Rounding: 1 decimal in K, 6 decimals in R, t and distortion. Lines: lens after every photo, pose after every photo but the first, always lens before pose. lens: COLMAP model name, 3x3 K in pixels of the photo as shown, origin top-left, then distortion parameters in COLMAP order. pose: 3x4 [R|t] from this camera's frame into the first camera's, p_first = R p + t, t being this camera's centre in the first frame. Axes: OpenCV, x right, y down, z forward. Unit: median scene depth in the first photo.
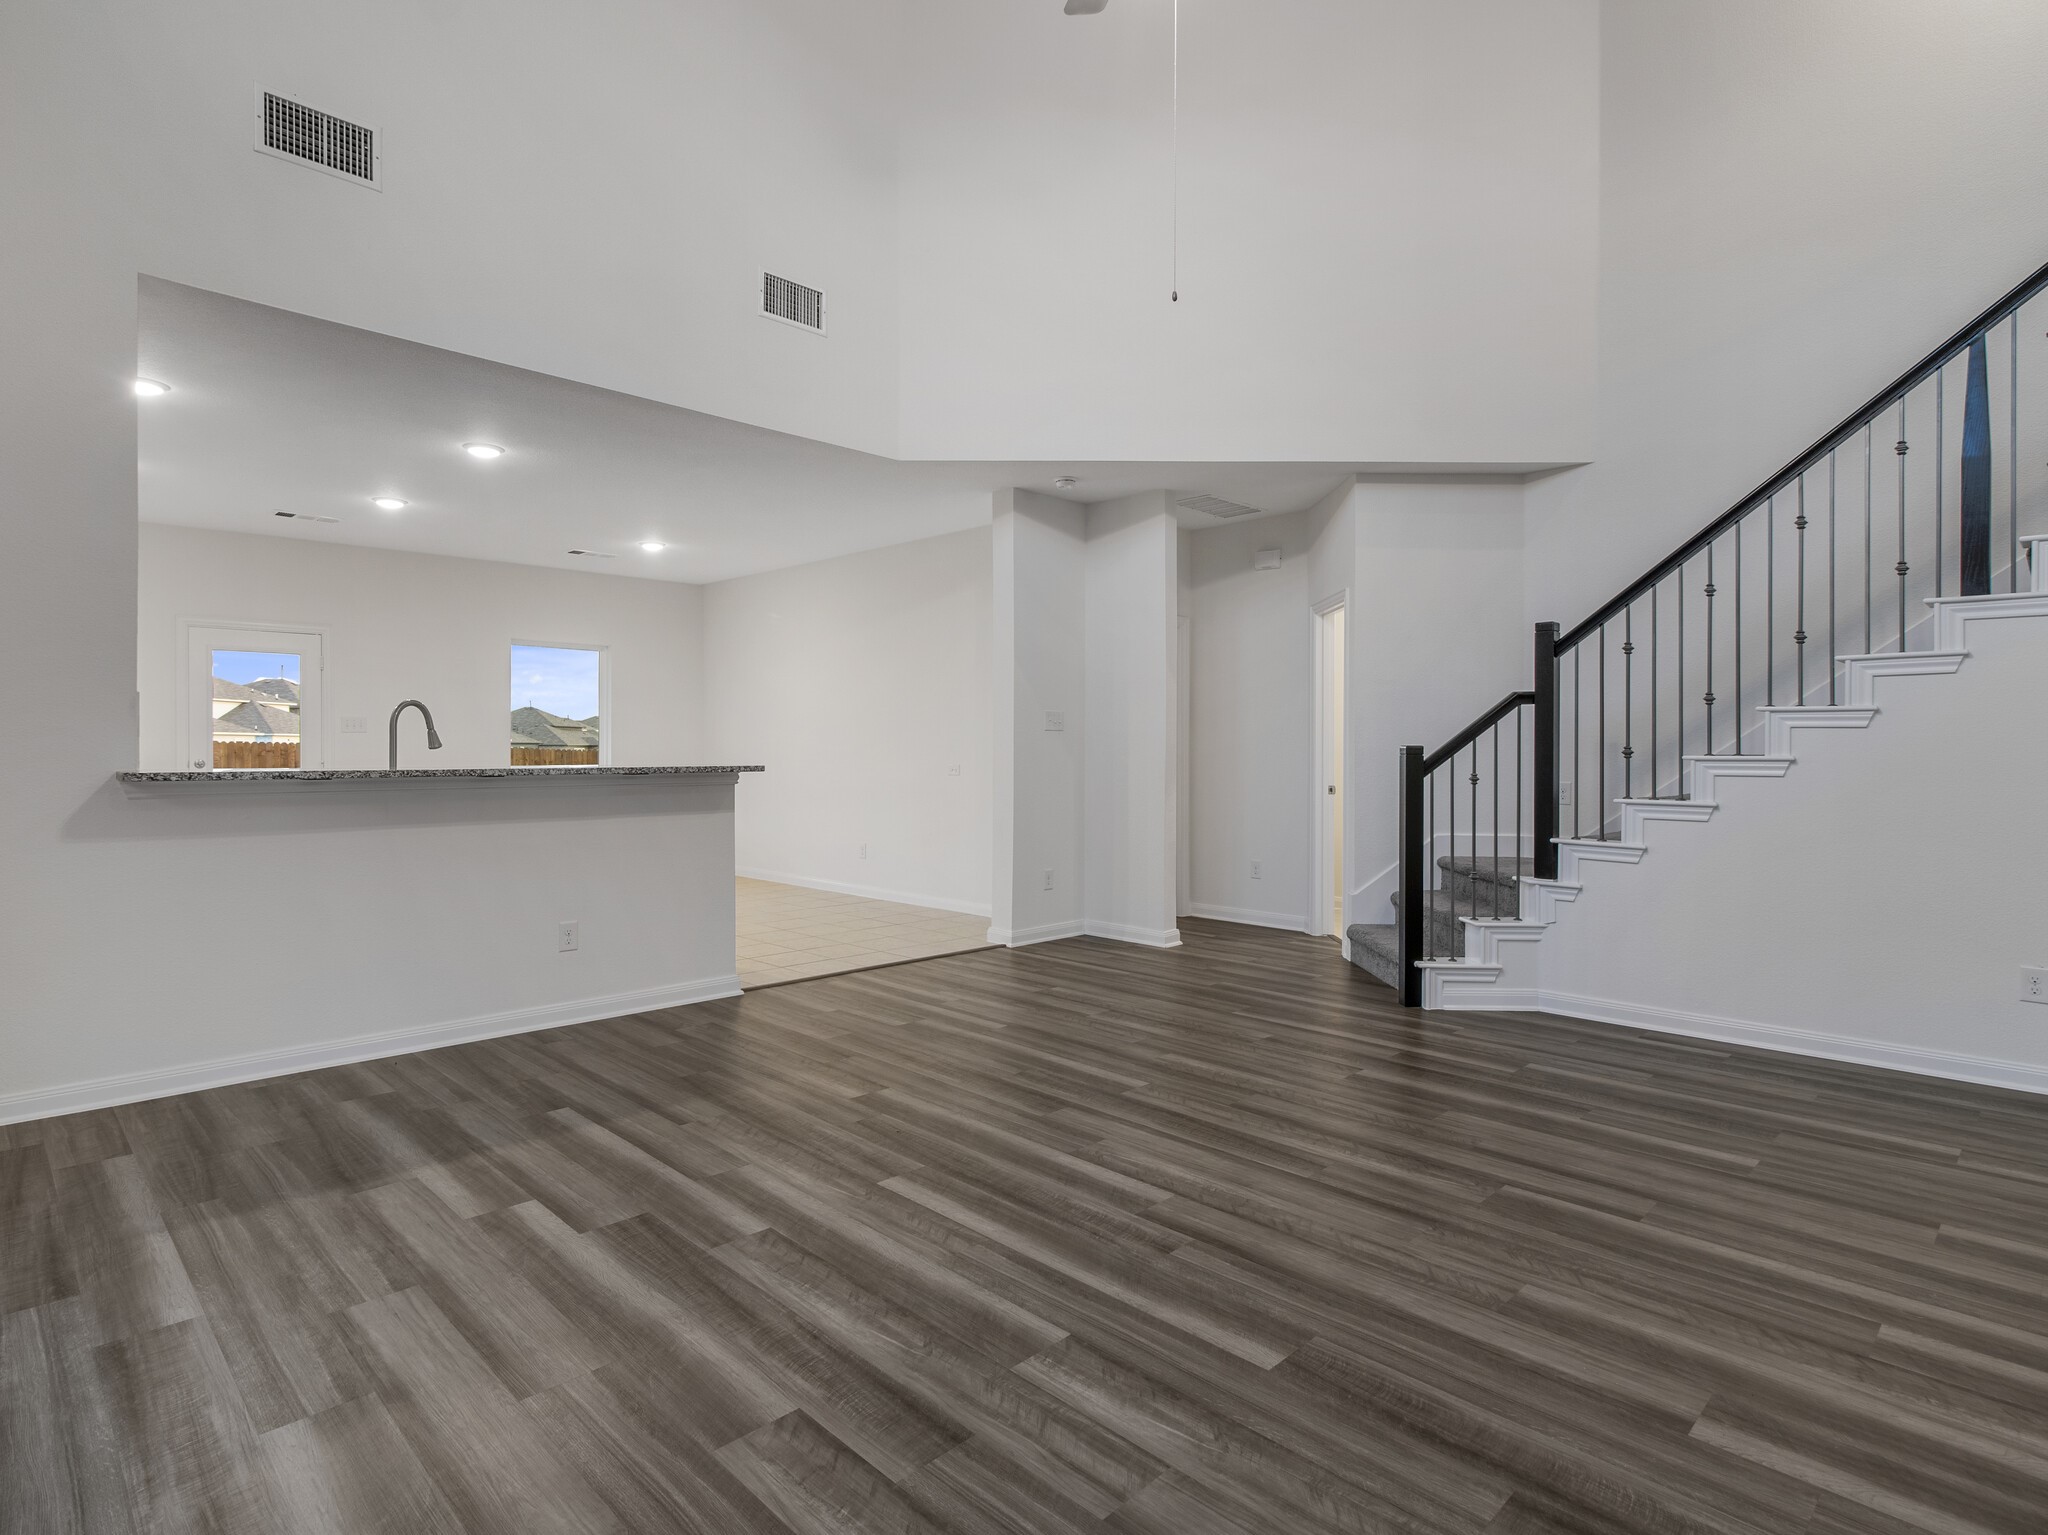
lens RADIAL K [[1095.5, 0, 1023.6], [0, 1095.5, 757.9], [0, 0, 1]] dist [0.000049, 0.002036]
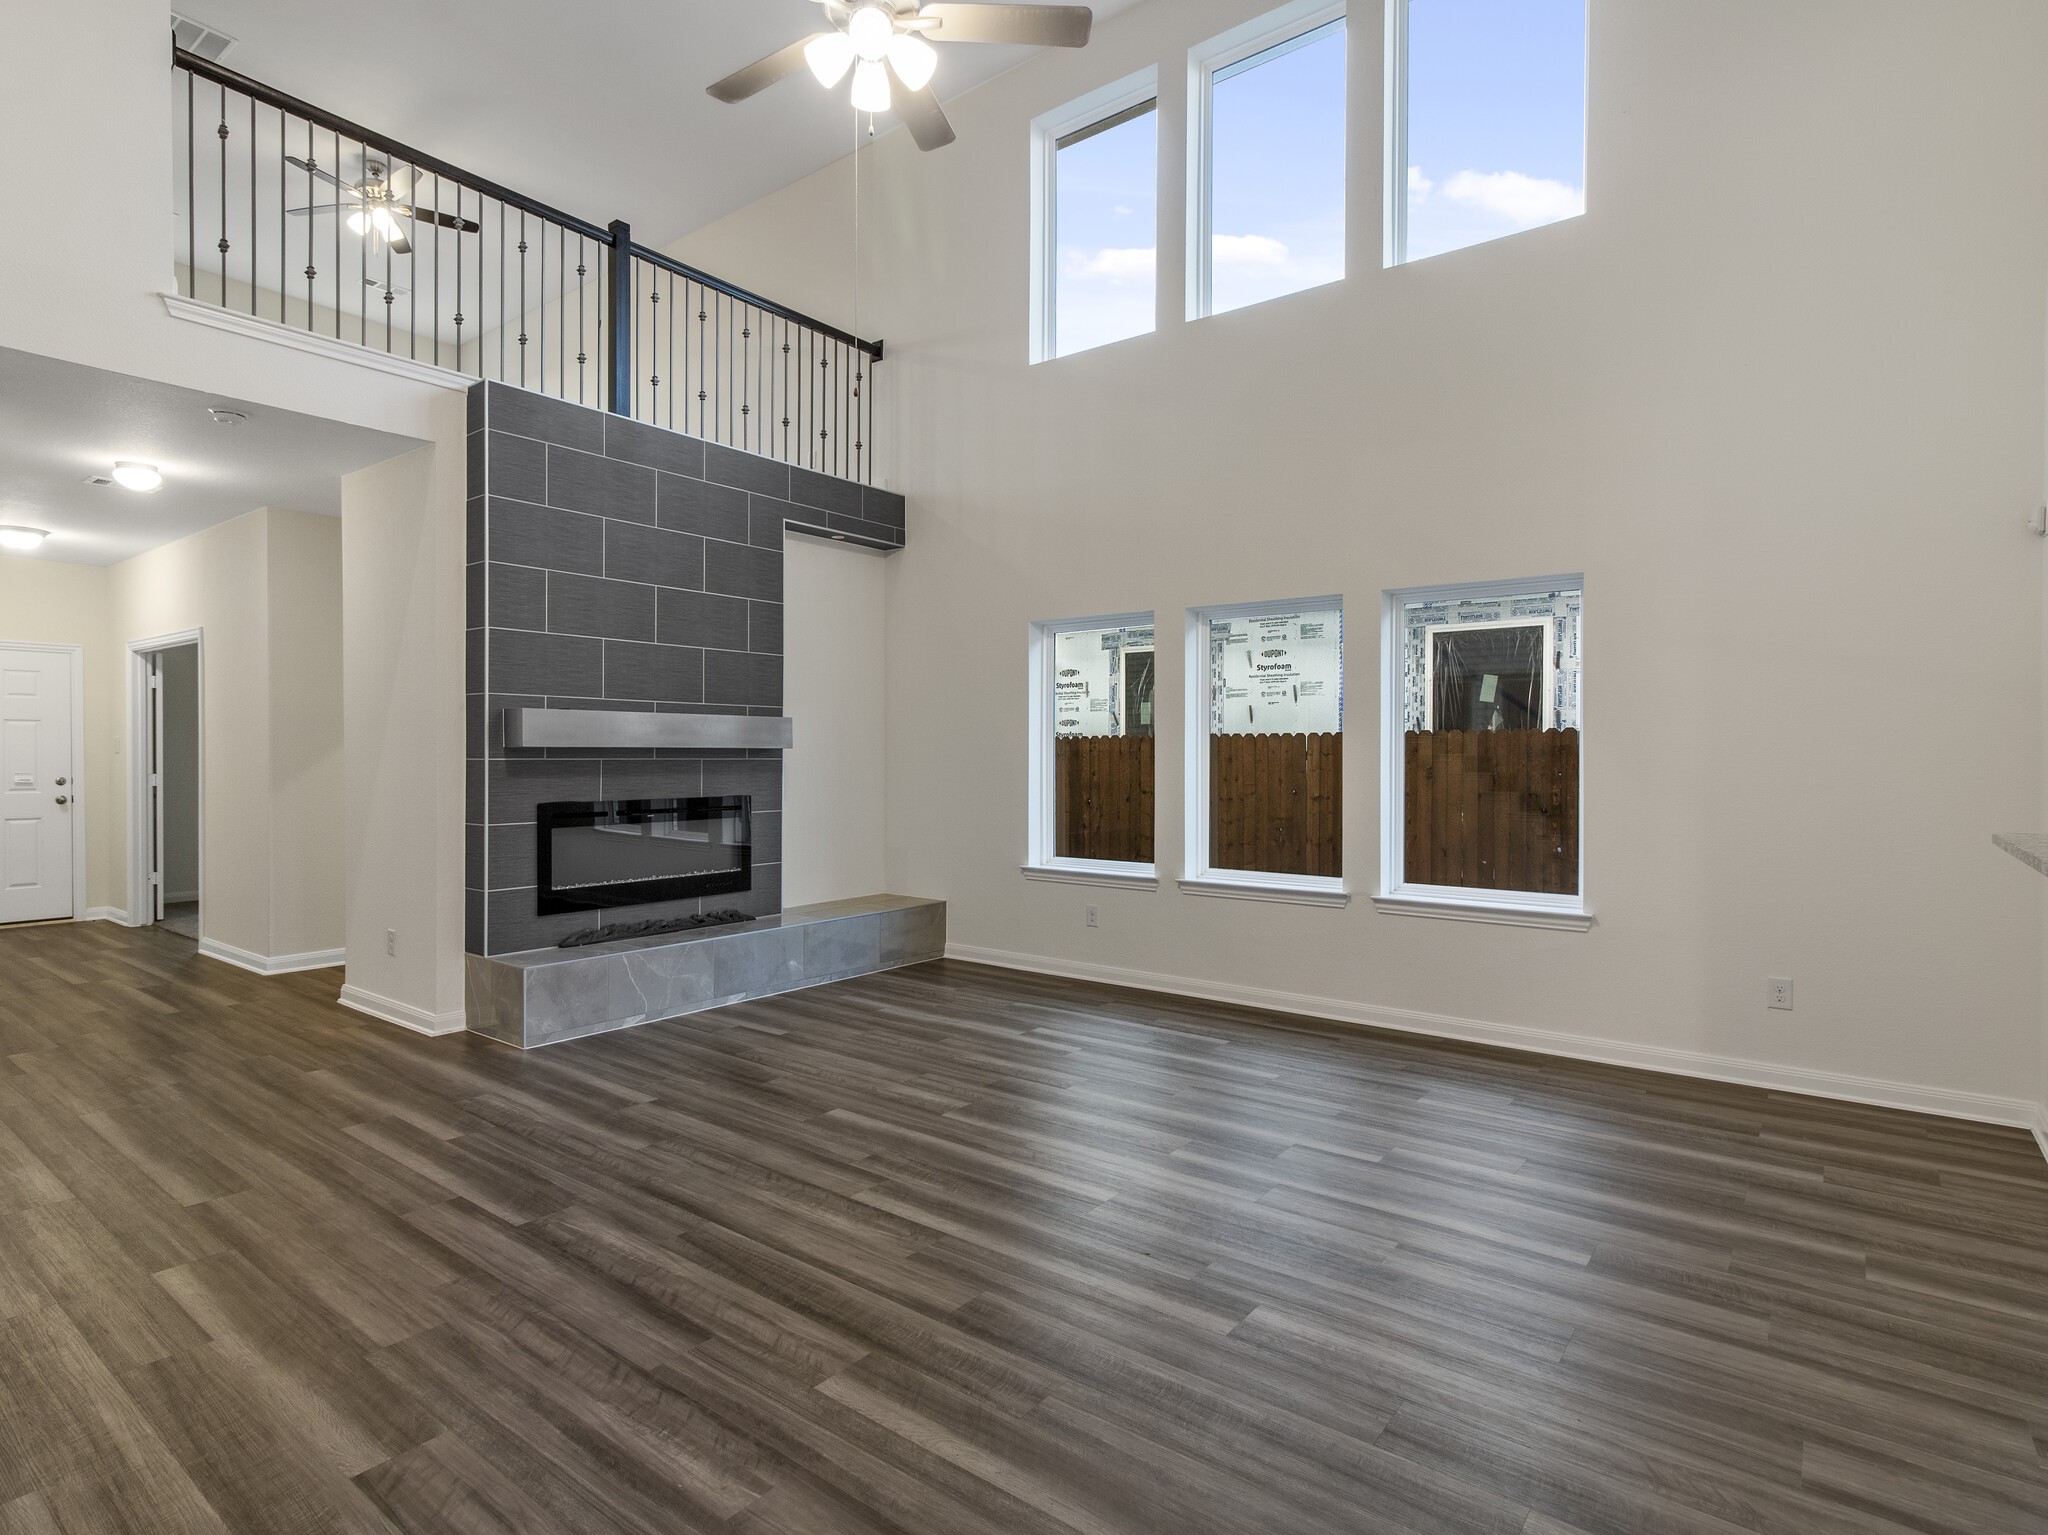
lens RADIAL K [[1095.5, 0, 1022.5], [0, 1095.5, 758.5], [0, 0, 1]] dist [0.000049, 0.002036]
pose [[-0.991948, -0.005629, -0.126524, 0.106155], [-0.007470, 0.999873, 0.014084, -0.064590], [0.126429, 0.014916, -0.991864, 2.094661]]
